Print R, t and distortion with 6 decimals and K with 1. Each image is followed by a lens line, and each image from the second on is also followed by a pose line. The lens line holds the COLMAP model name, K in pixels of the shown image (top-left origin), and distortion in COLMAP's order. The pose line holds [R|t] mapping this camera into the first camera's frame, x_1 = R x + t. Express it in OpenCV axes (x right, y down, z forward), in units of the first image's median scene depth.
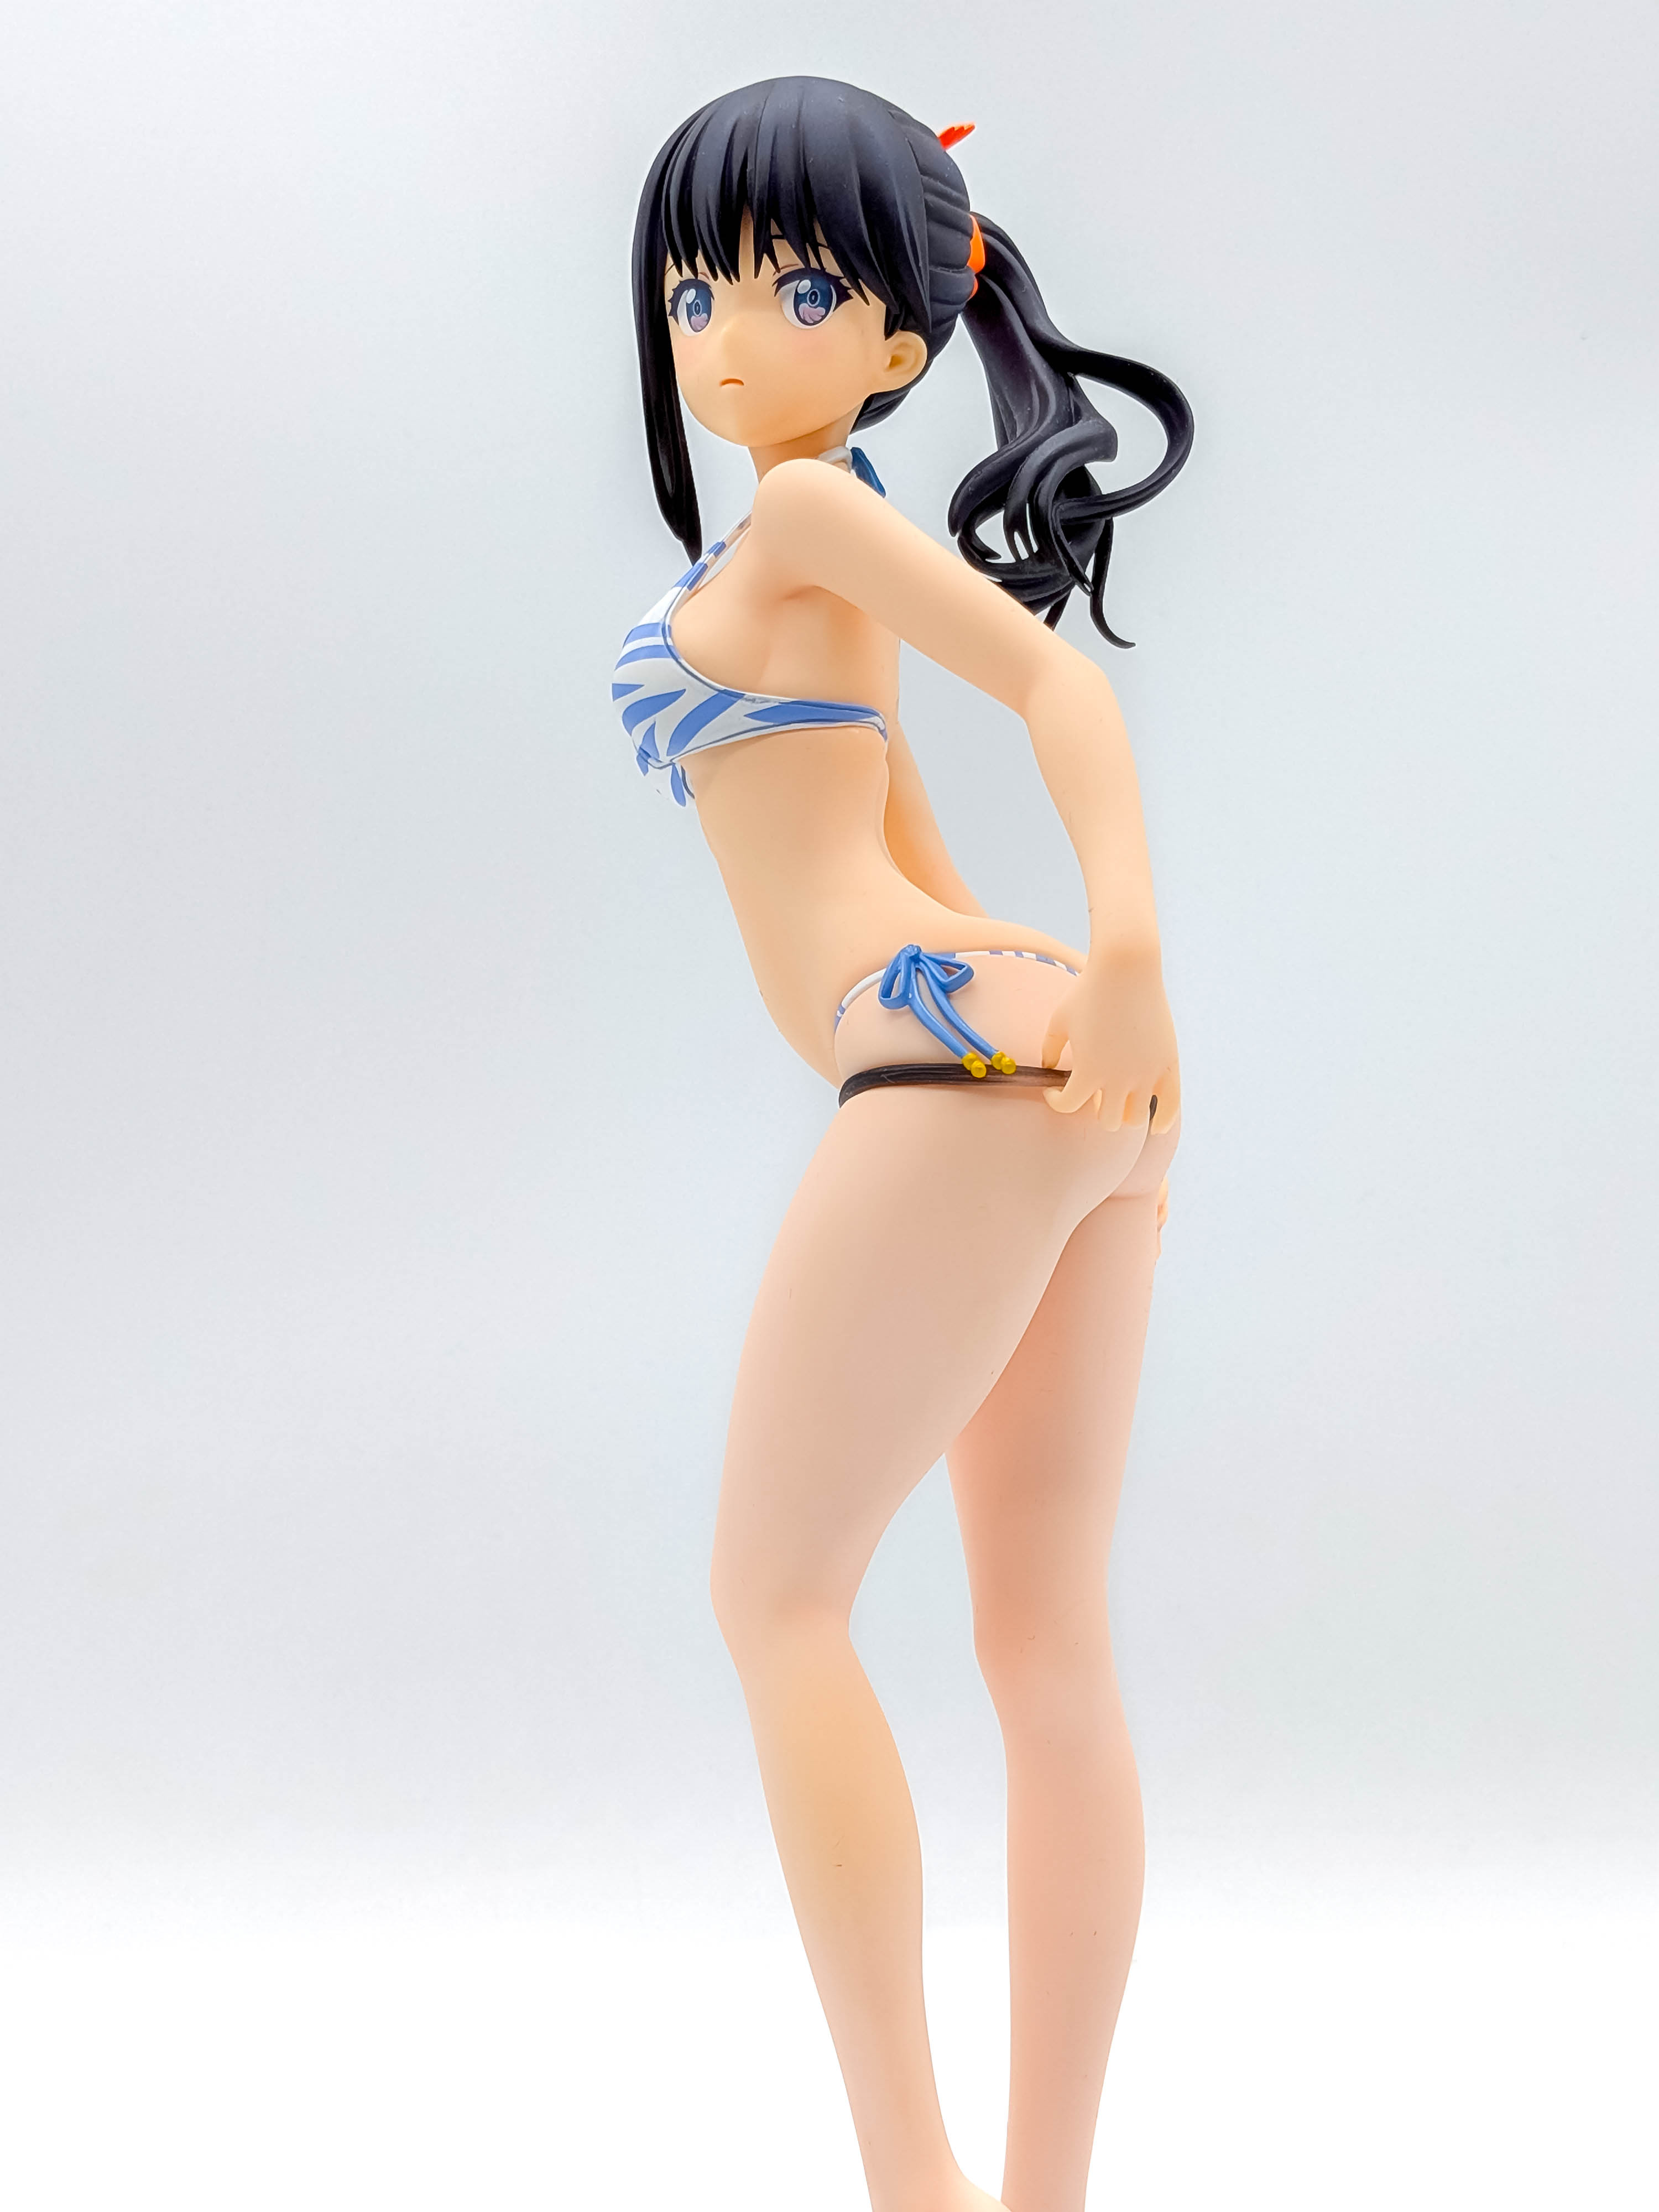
lens RADIAL K [[3192.7, 0, 832.3], [0, 3192.7, 1201.3], [0, 0, 1]] dist [0.067042, -0.077665]
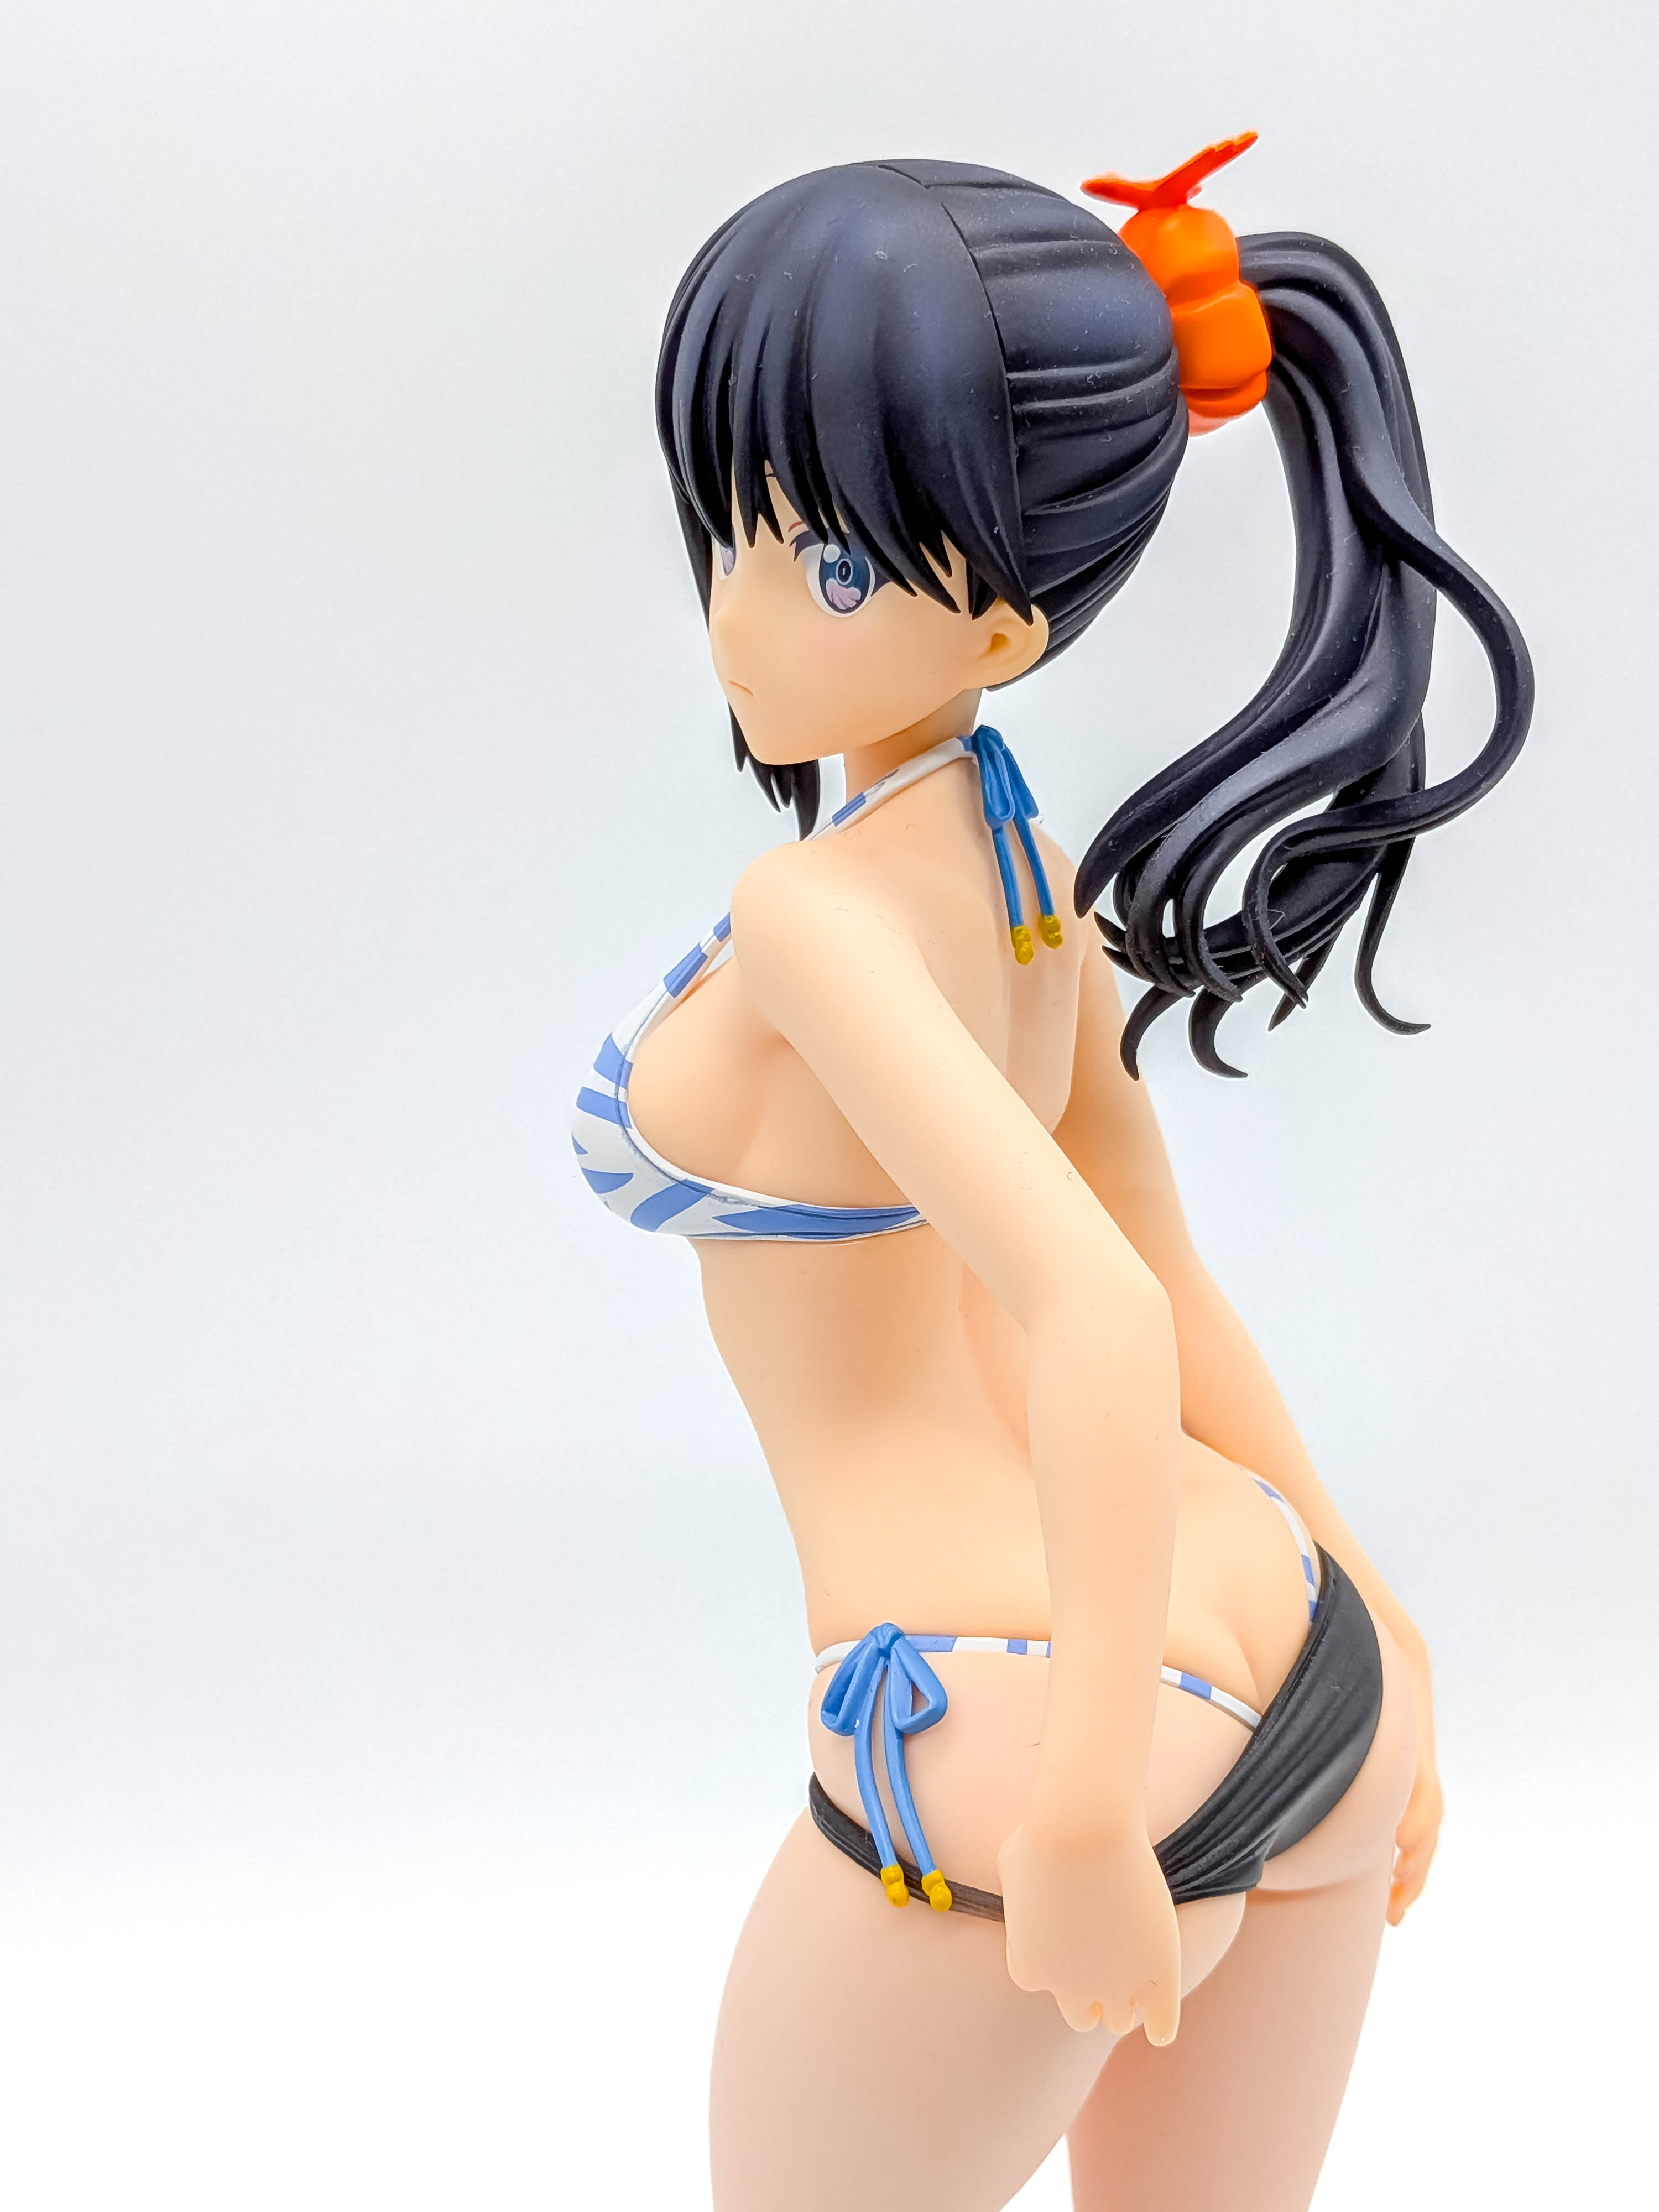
lens RADIAL K [[3124.7, 0, 824.7], [0, 3124.7, 1057.5], [0, 0, 1]] dist [0.089800, -0.050950]
pose [[0.895529, 0.125056, -0.427070, 0.269498], [0.009733, 0.953968, 0.299752, -0.377121], [0.444897, -0.272593, 0.853088, 0.441117]]
